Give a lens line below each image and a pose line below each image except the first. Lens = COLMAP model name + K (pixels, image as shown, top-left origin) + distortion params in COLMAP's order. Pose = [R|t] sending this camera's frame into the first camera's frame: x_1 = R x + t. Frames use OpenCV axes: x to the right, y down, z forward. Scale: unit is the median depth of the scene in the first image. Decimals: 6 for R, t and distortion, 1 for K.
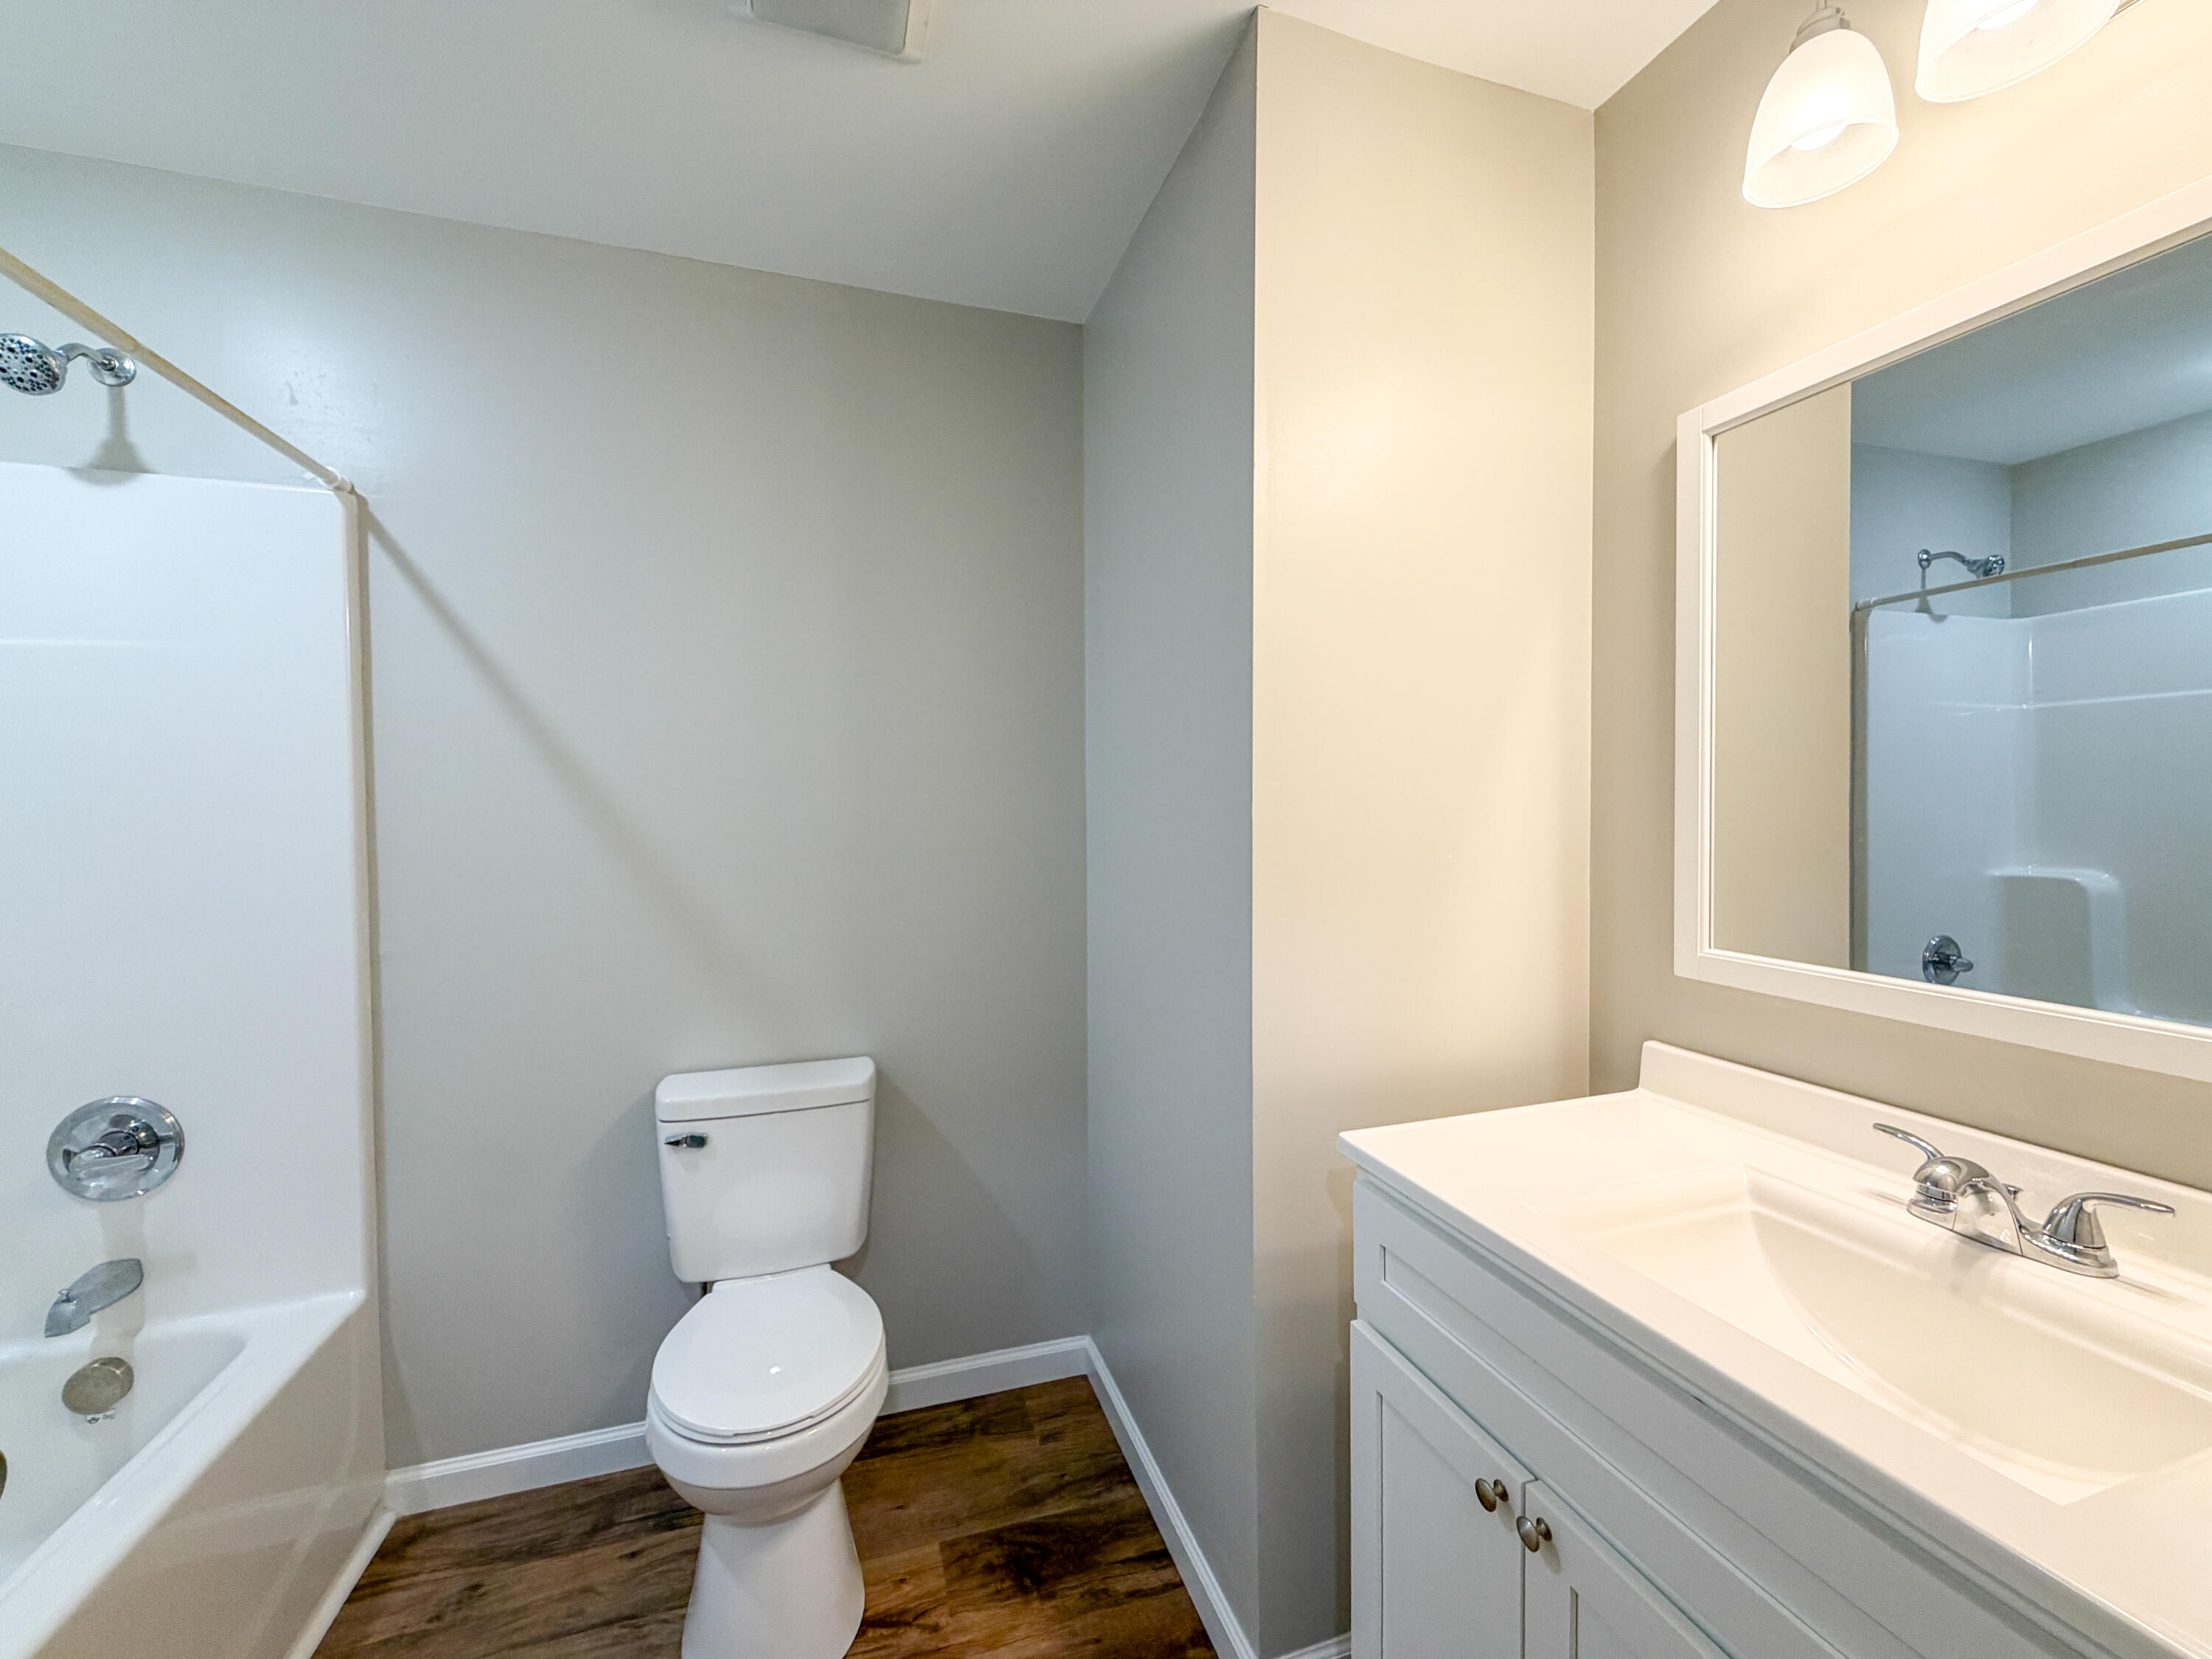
lens RADIAL K [[881.5, 0, 1095.1], [0, 881.5, 819.1], [0, 0, 1]] dist [0.000830, -0.000116]
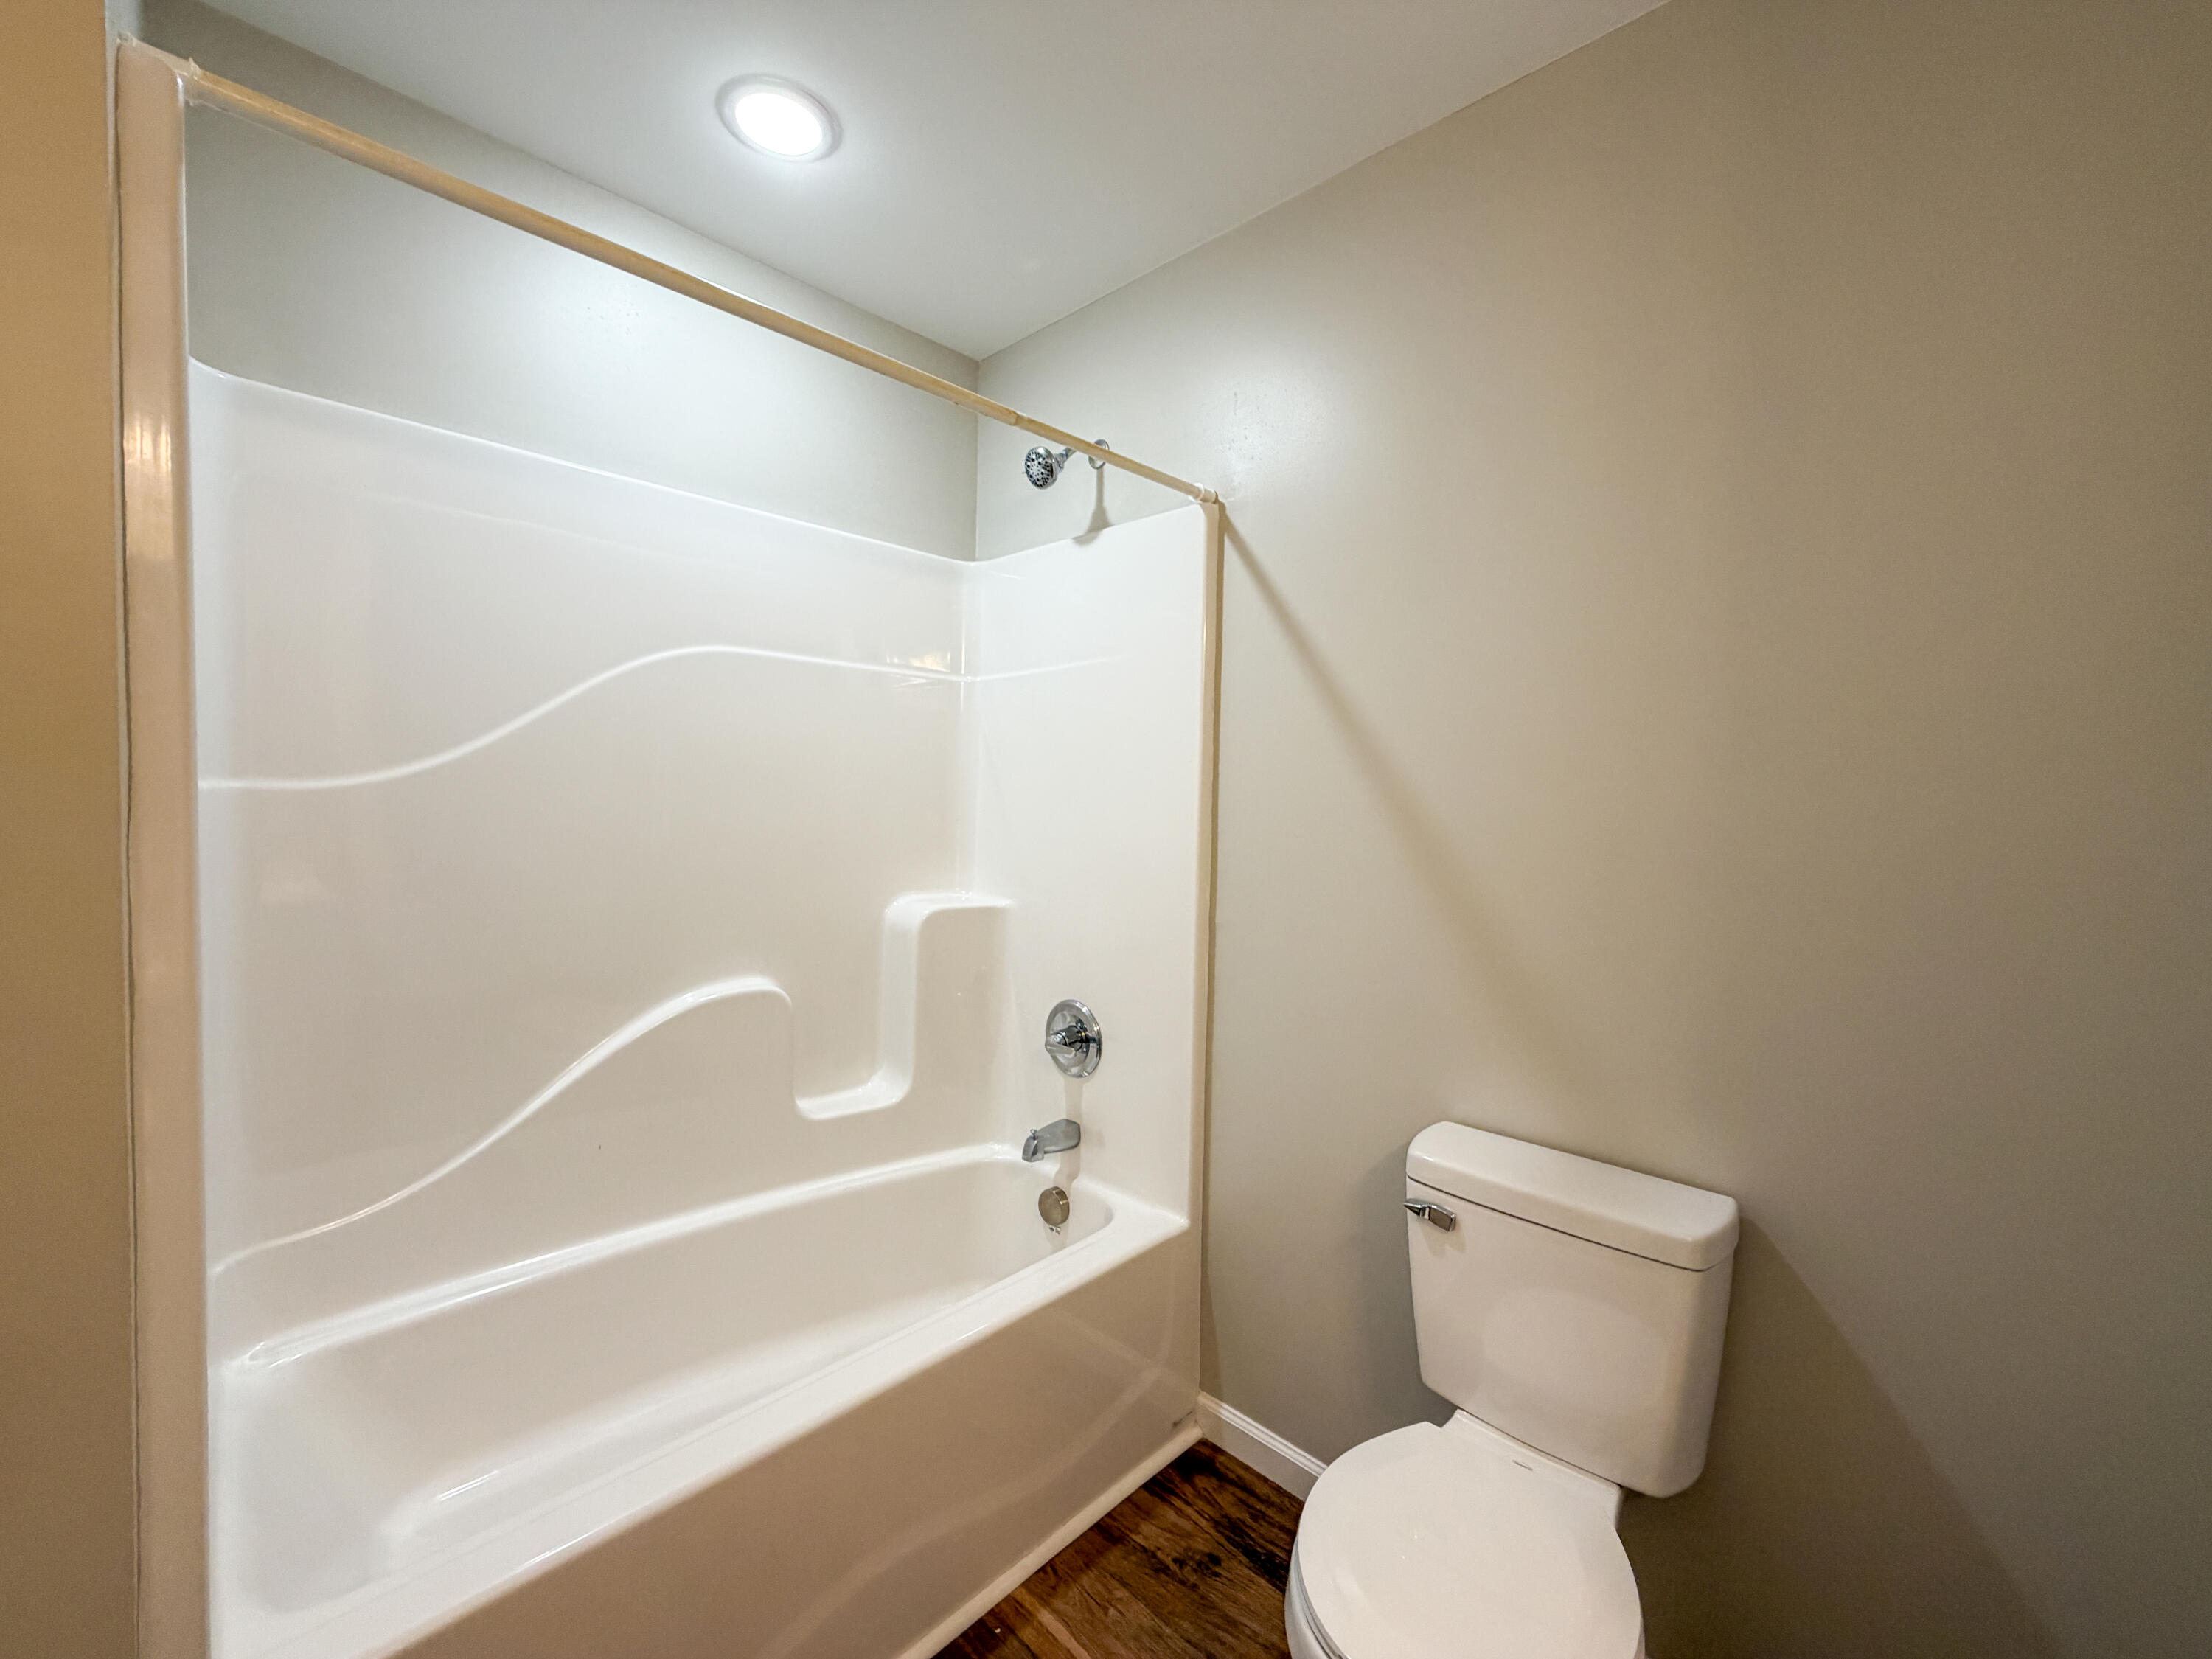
lens RADIAL K [[881.5, 0, 1103.7], [0, 881.5, 824.1], [0, 0, 1]] dist [0.000830, -0.000116]
pose [[0.477364, 0.048017, -0.877393, 0.078317], [-0.033008, 0.998781, 0.036702, -0.004998], [0.878085, 0.011441, 0.478367, 0.369849]]
